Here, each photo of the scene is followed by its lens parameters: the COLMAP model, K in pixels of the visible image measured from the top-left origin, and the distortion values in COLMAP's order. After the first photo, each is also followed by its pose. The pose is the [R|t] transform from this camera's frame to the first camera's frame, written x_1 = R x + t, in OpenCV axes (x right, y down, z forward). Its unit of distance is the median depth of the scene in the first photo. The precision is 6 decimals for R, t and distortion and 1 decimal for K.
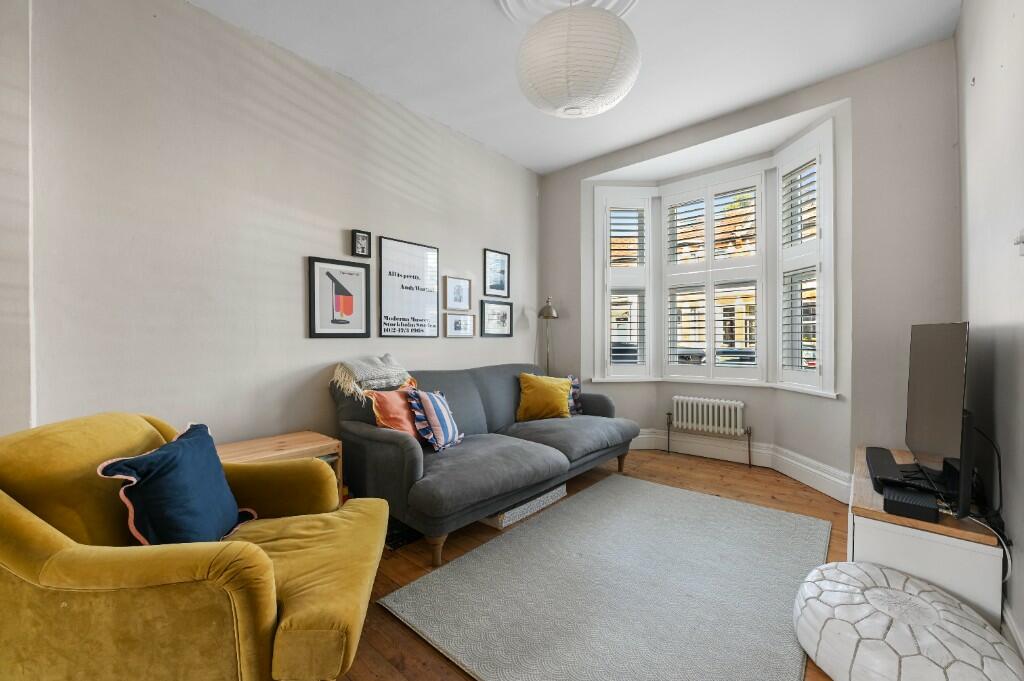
lens RADIAL K [[411.3, 0, 510.1], [0, 411.3, 340.3], [0, 0, 1]] dist [-0.015353, 0.000671]
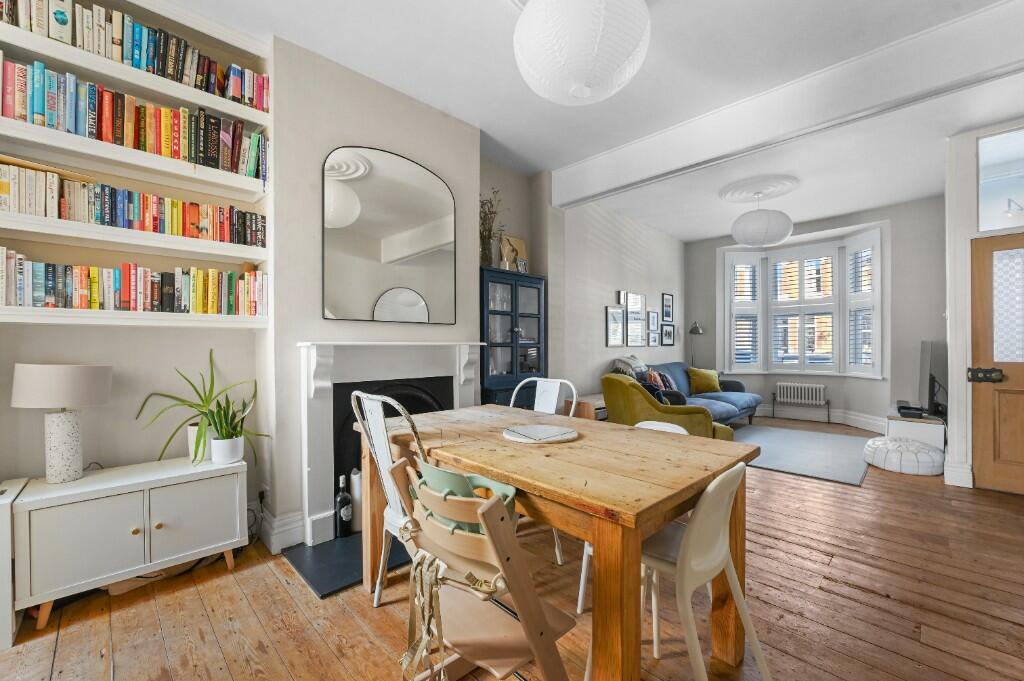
lens RADIAL K [[411.3, 0, 513.8], [0, 411.3, 345.7], [0, 0, 1]] dist [-0.015353, 0.000671]
pose [[0.997486, 0.002030, -0.070841, -0.612792], [-0.002229, 0.999994, -0.002729, -0.003242], [0.070835, 0.002880, 0.997484, -0.797217]]
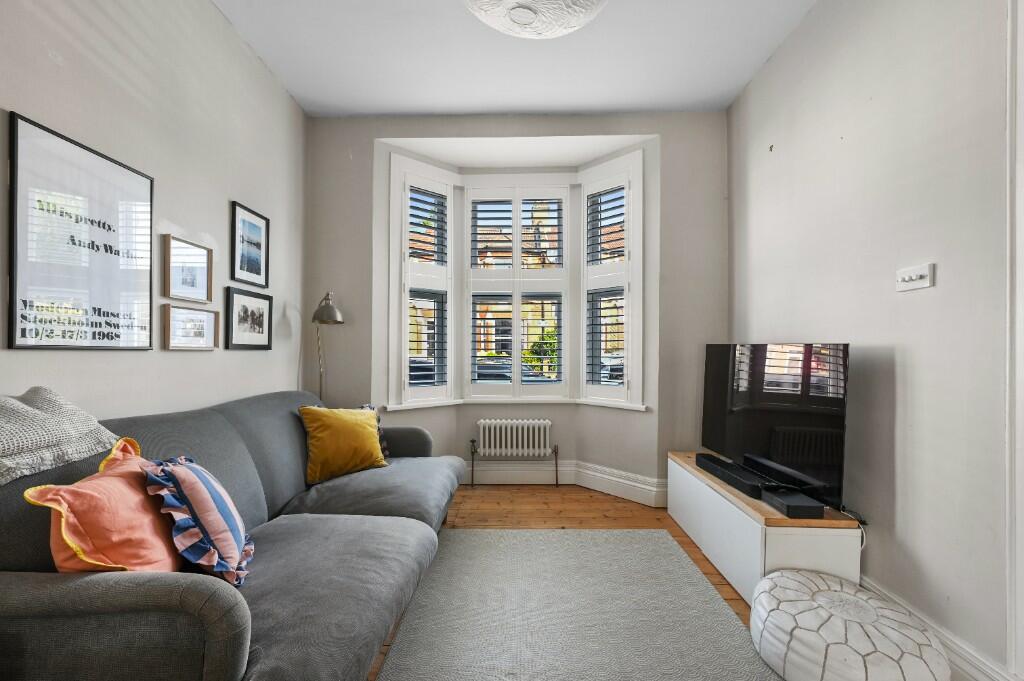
lens RADIAL K [[450.4, 0, 514.9], [0, 450.4, 351.3], [0, 0, 1]] dist [-0.009404, 0.001371]
pose [[0.758399, 0.007461, 0.651748, -0.193877], [-0.004702, 0.999971, -0.005975, -0.004404], [-0.651774, 0.001467, 0.758412, 0.268765]]
